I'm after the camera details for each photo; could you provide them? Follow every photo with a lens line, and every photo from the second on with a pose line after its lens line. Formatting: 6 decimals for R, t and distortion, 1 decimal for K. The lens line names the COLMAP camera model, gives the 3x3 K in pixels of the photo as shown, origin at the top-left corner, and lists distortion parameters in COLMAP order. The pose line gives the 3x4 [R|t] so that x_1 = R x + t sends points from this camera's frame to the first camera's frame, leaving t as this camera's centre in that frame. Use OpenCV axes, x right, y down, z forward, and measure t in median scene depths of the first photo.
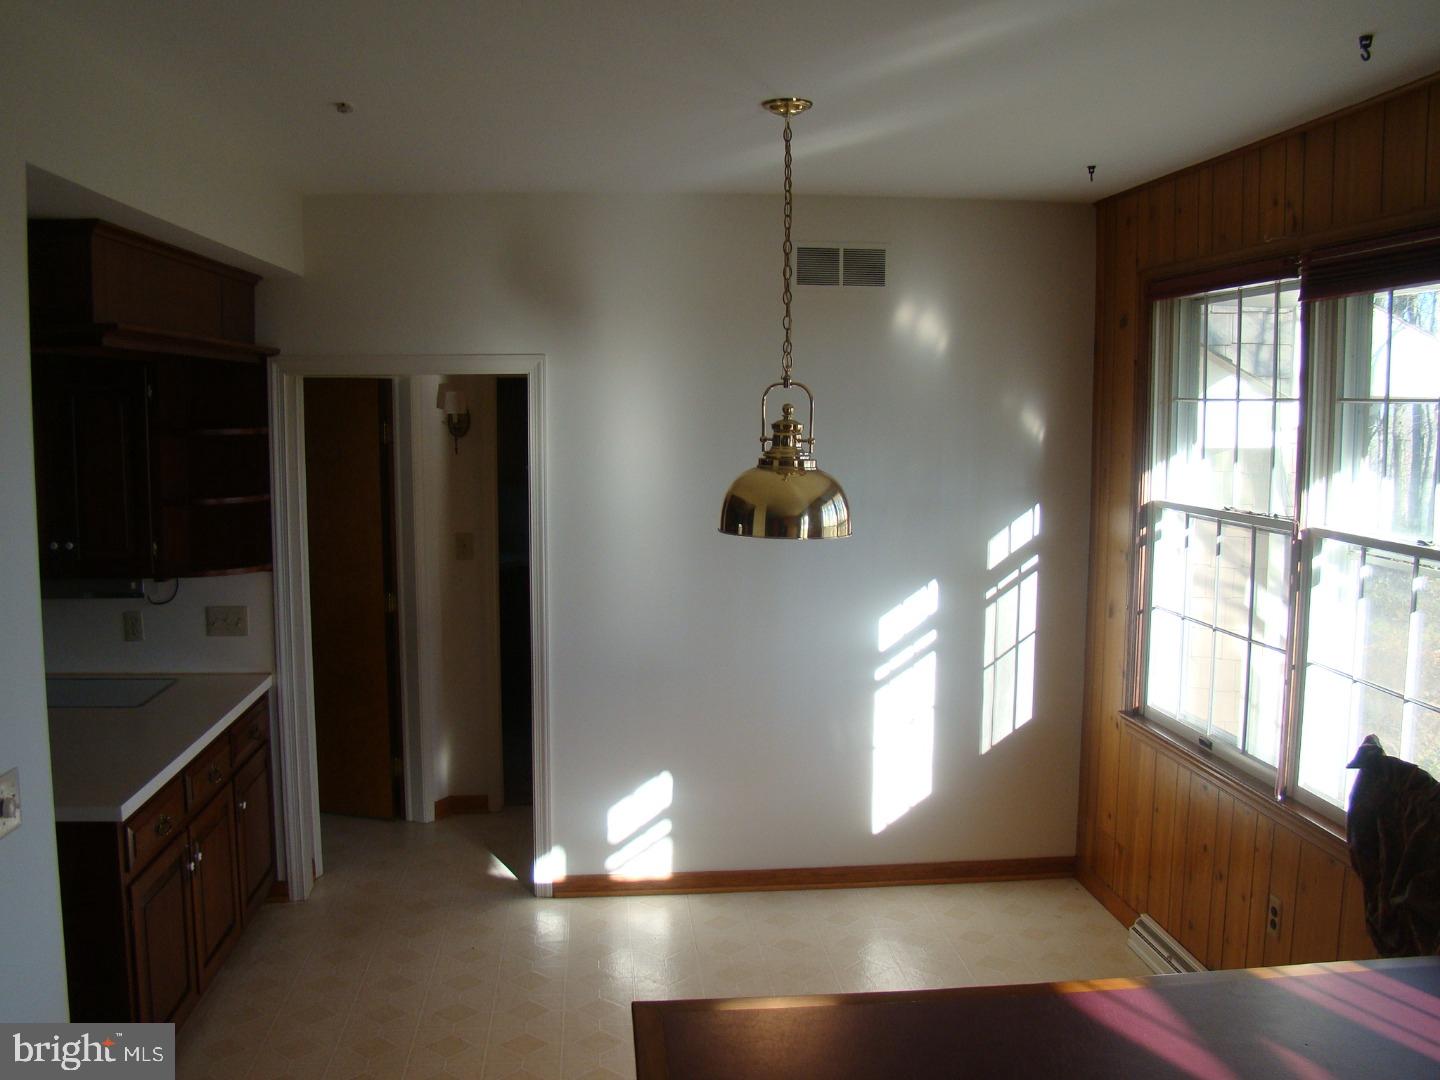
lens RADIAL K [[1340.4, 0, 727.2], [0, 1340.4, 572.5], [0, 0, 1]] dist [-0.133242, 0.000000]
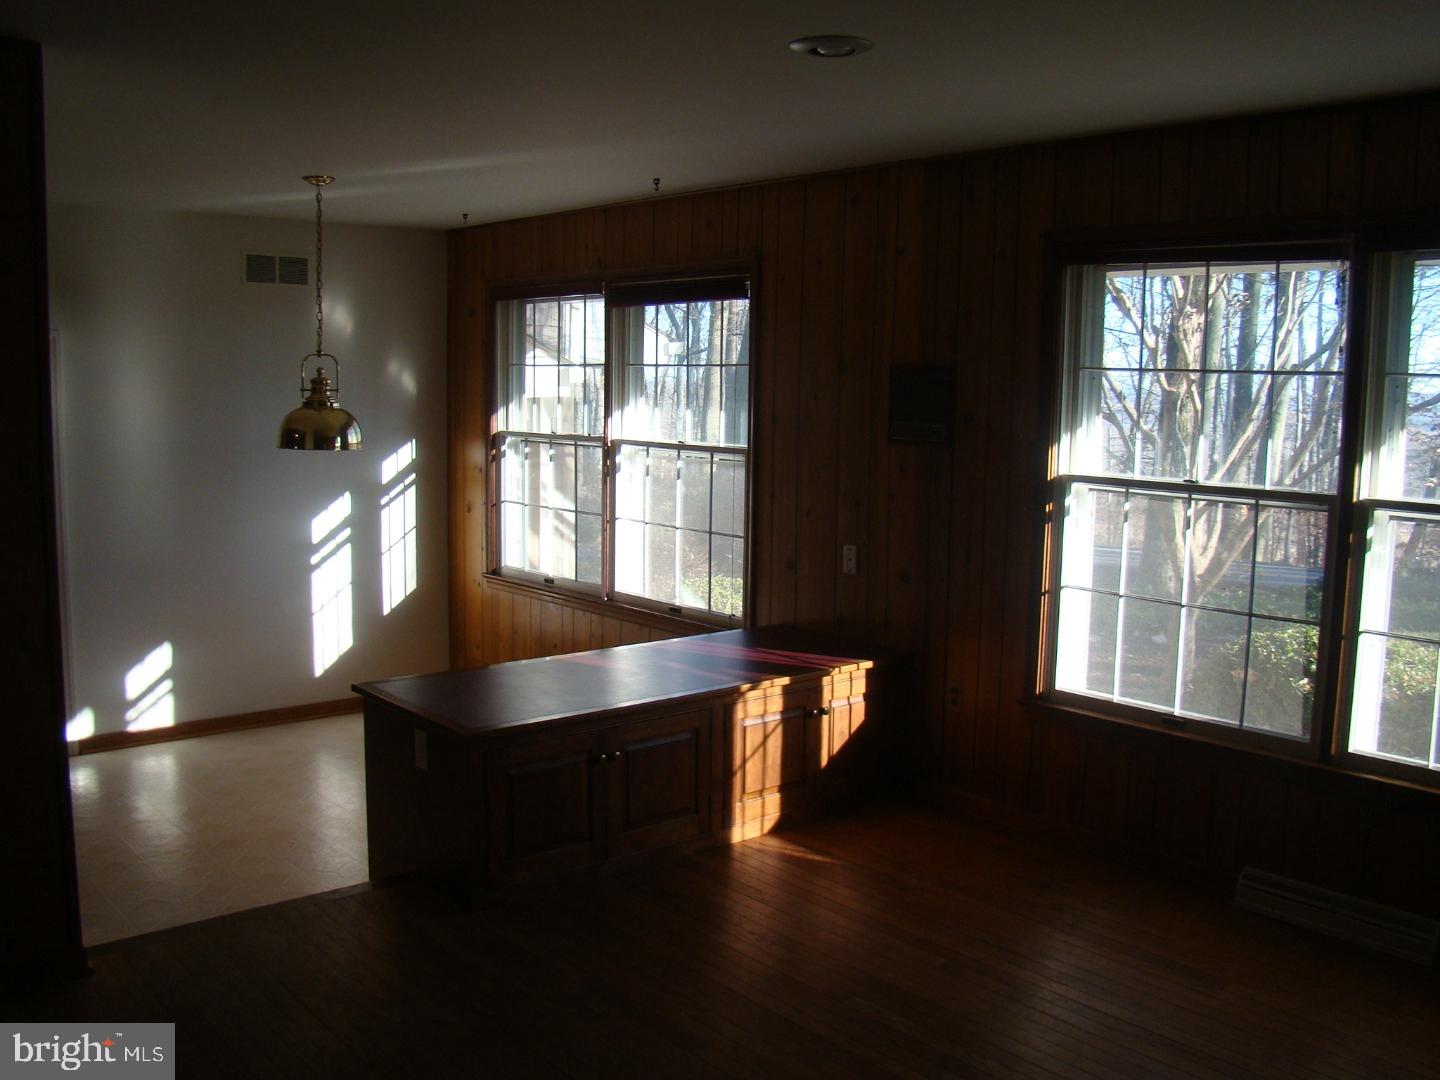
lens RADIAL K [[1340.4, 0, 720.3], [0, 1340.4, 539.1], [0, 0, 1]] dist [-0.133242, 0.000000]
pose [[0.832197, -0.055858, 0.551659, -0.310271], [0.055051, 0.998321, 0.018038, 0.054348], [-0.551741, 0.015358, 0.833874, -0.408589]]
